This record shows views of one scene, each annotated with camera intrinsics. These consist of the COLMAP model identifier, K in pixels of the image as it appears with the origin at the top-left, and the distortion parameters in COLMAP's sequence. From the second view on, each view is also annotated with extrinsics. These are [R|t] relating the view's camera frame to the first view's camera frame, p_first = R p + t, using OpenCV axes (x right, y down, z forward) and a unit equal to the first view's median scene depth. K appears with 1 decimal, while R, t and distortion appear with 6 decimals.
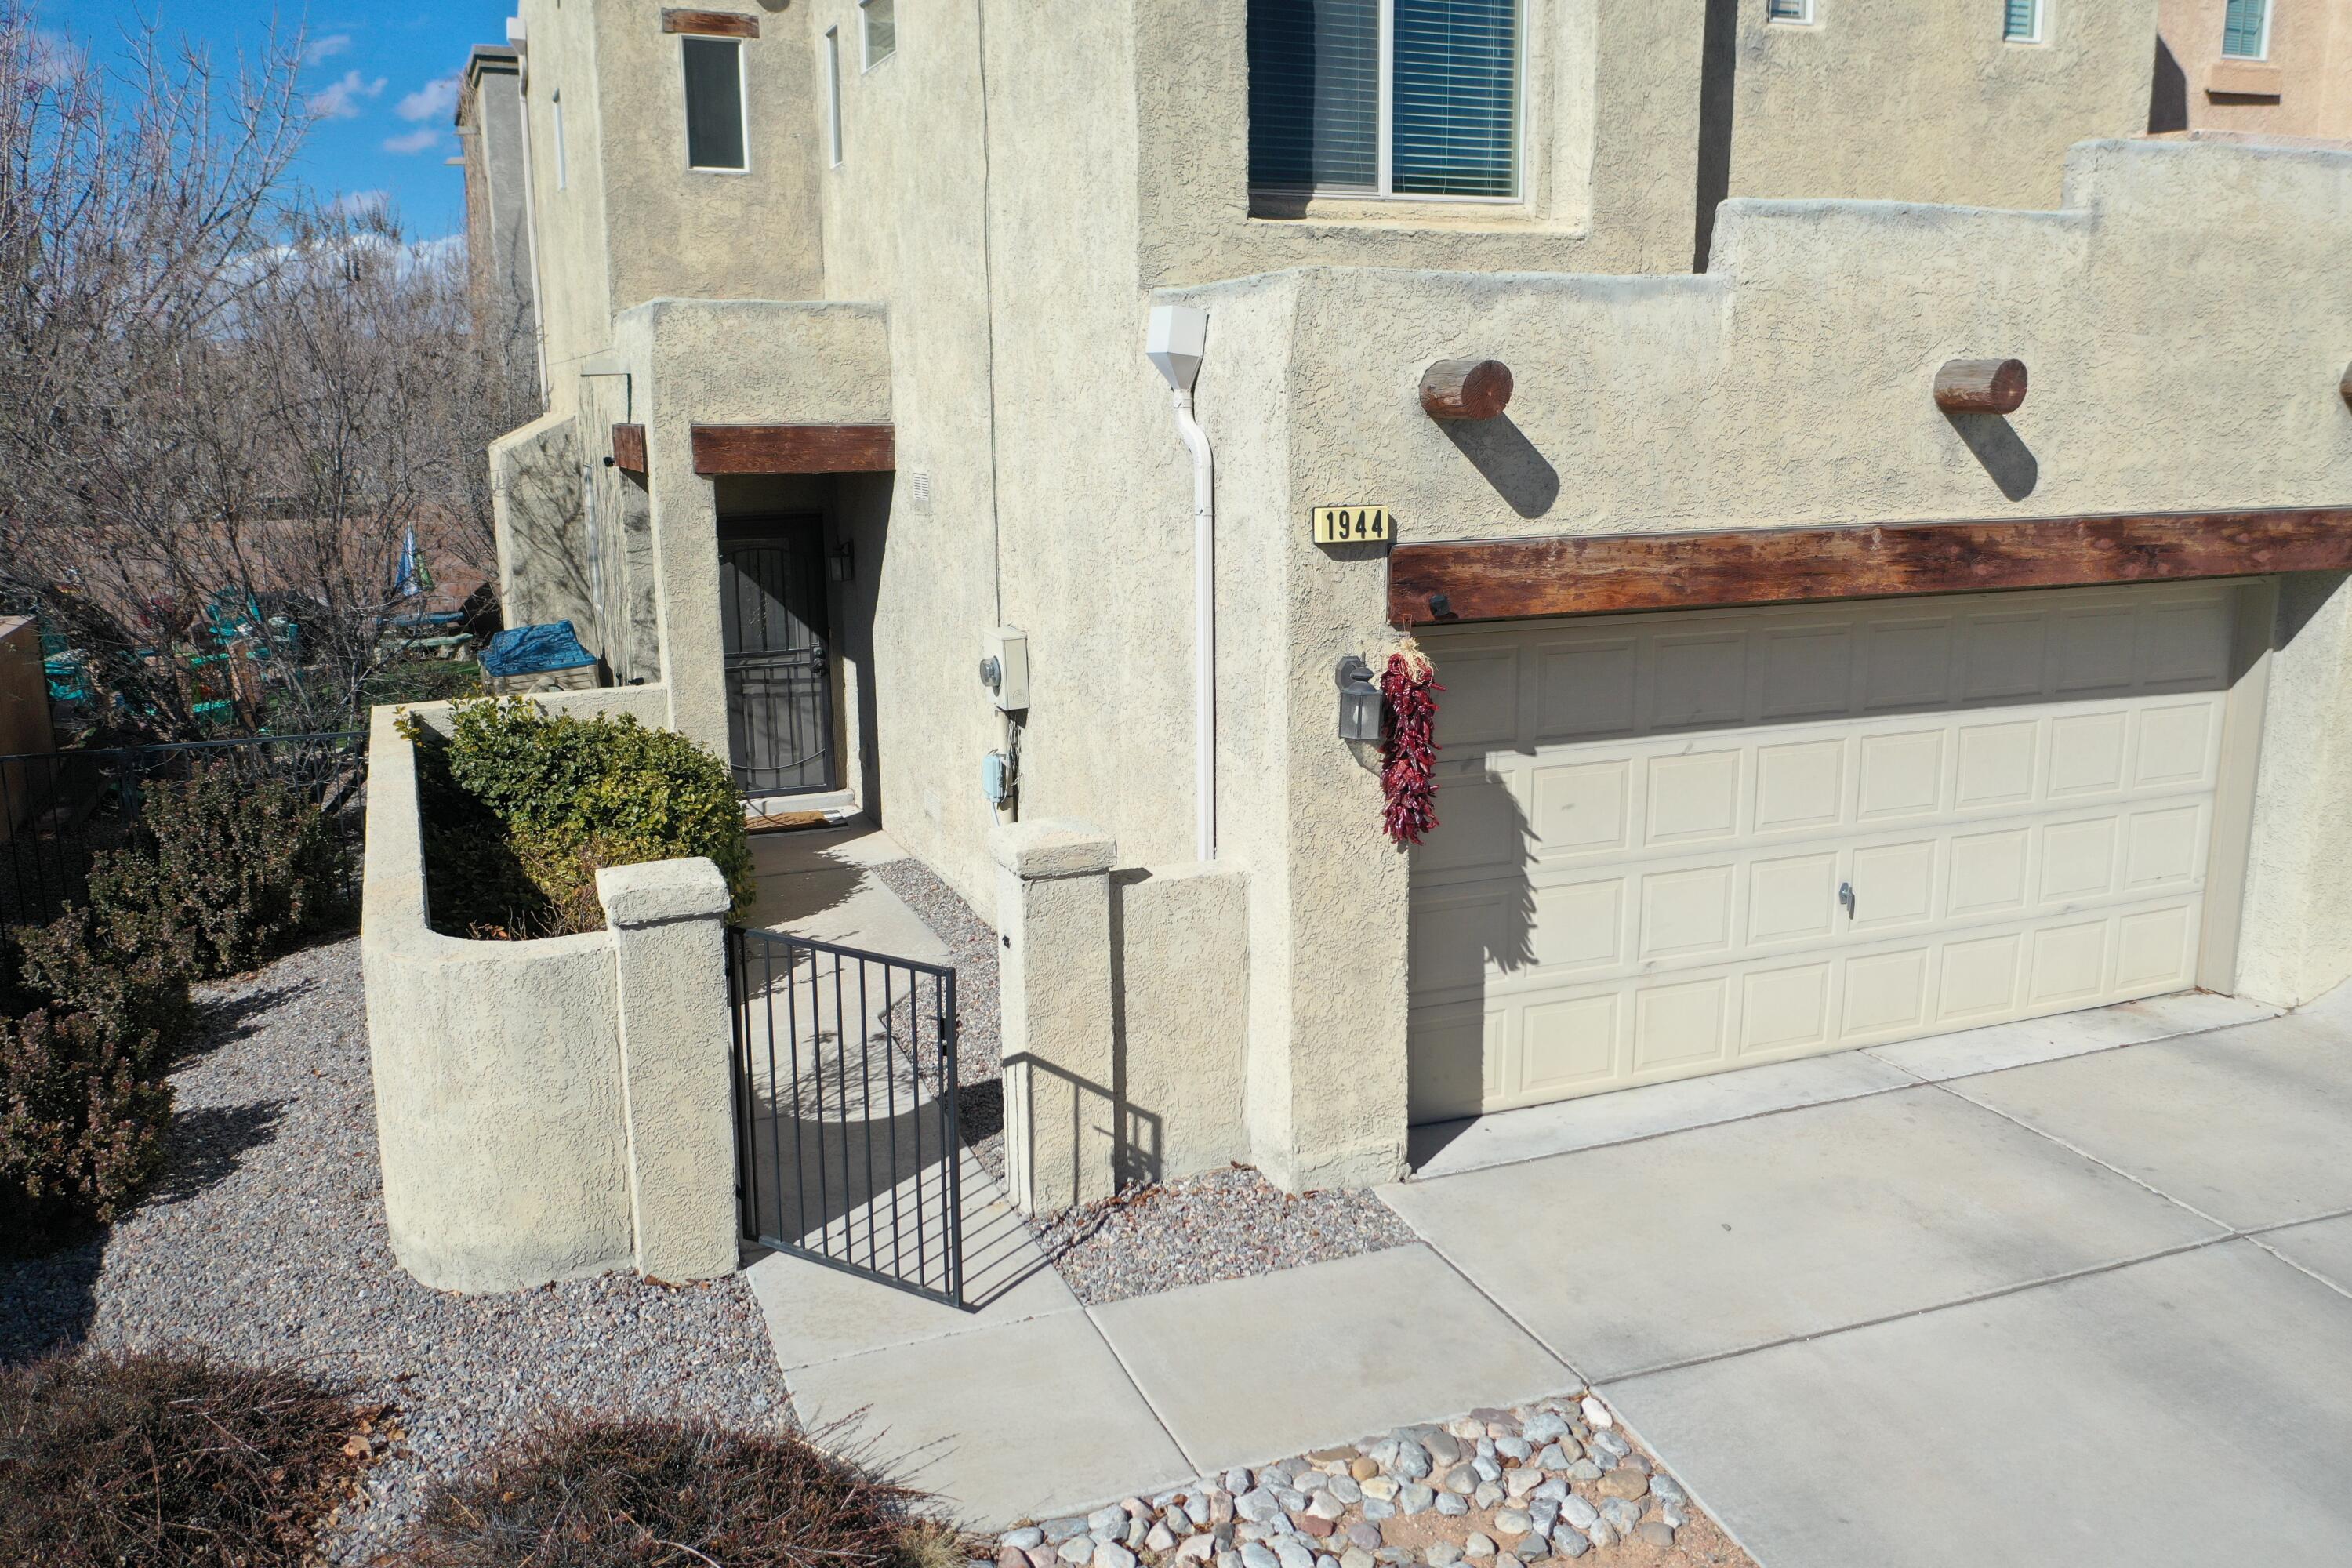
lens RADIAL K [[1855.0, 0, 1171.9], [0, 1855.0, 792.4], [0, 0, 1]] dist [-0.008923, 0.008657]
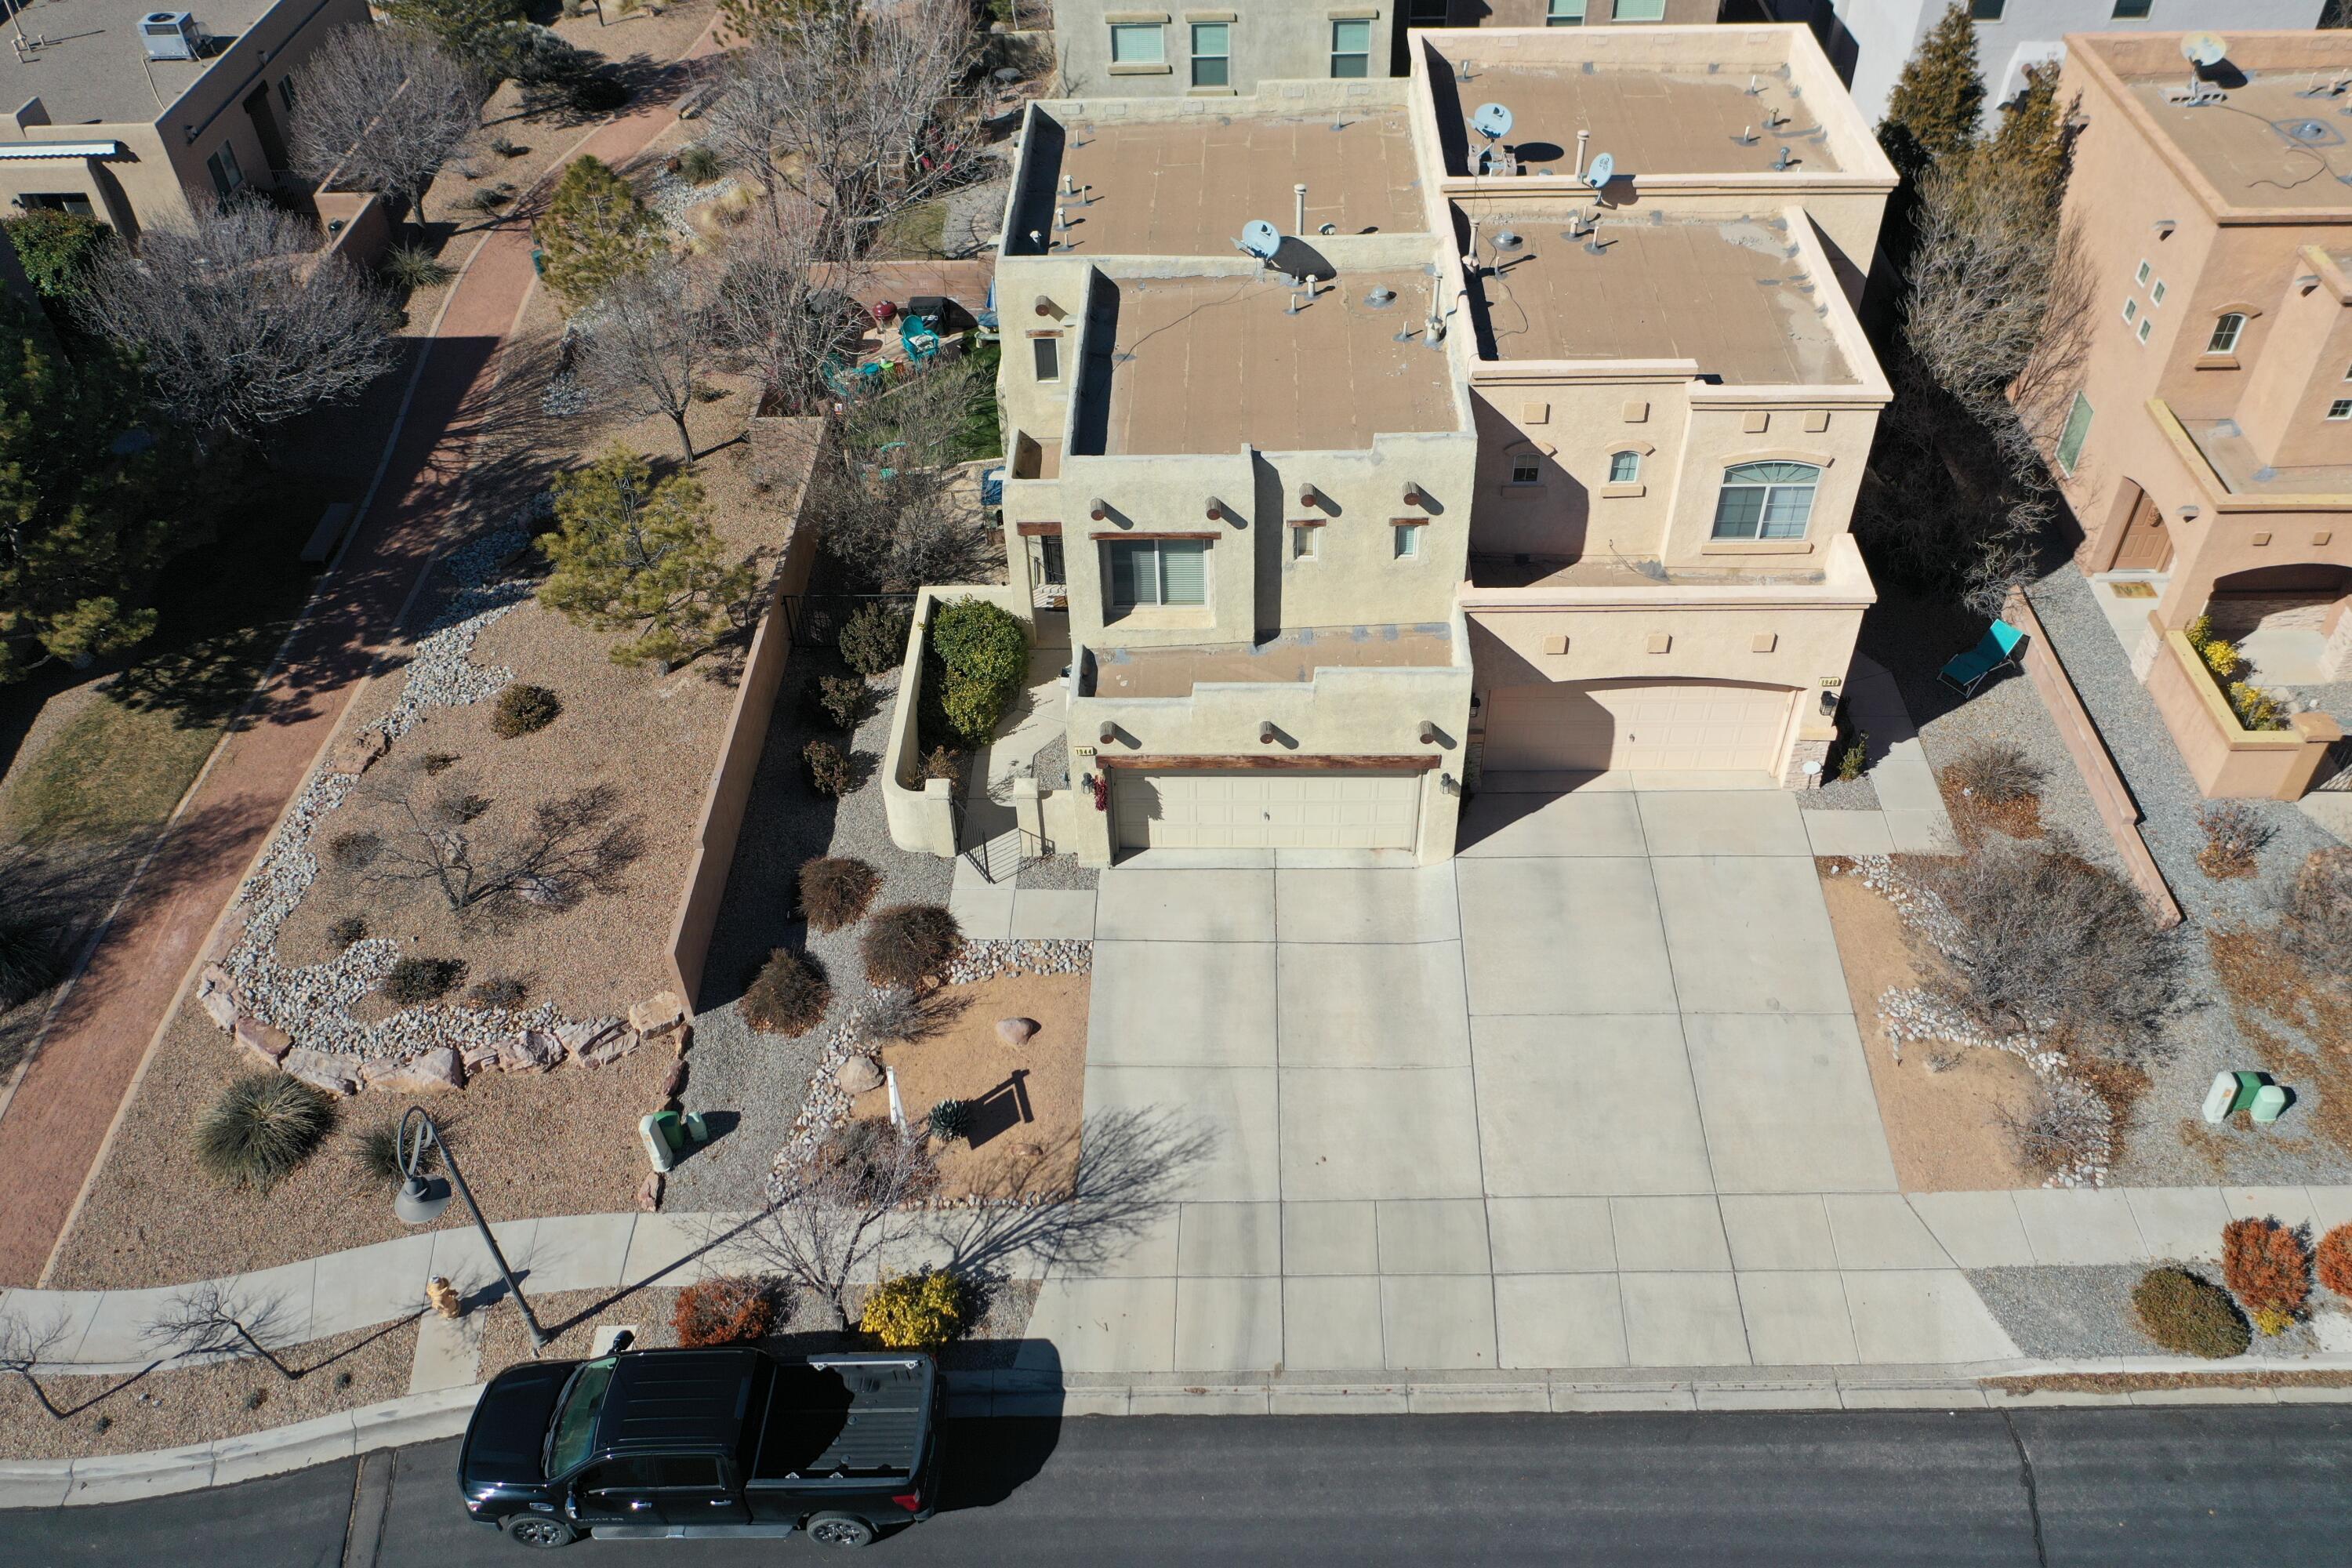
lens RADIAL K [[1875.3, 0, 1171.8], [0, 1875.3, 792.1], [0, 0, 1]] dist [0.001258, 0.002987]
pose [[0.915204, 0.264320, -0.304197, 1.403861], [-0.064867, 0.841630, 0.536145, -2.073835], [0.397735, -0.470950, 0.787409, -2.047577]]
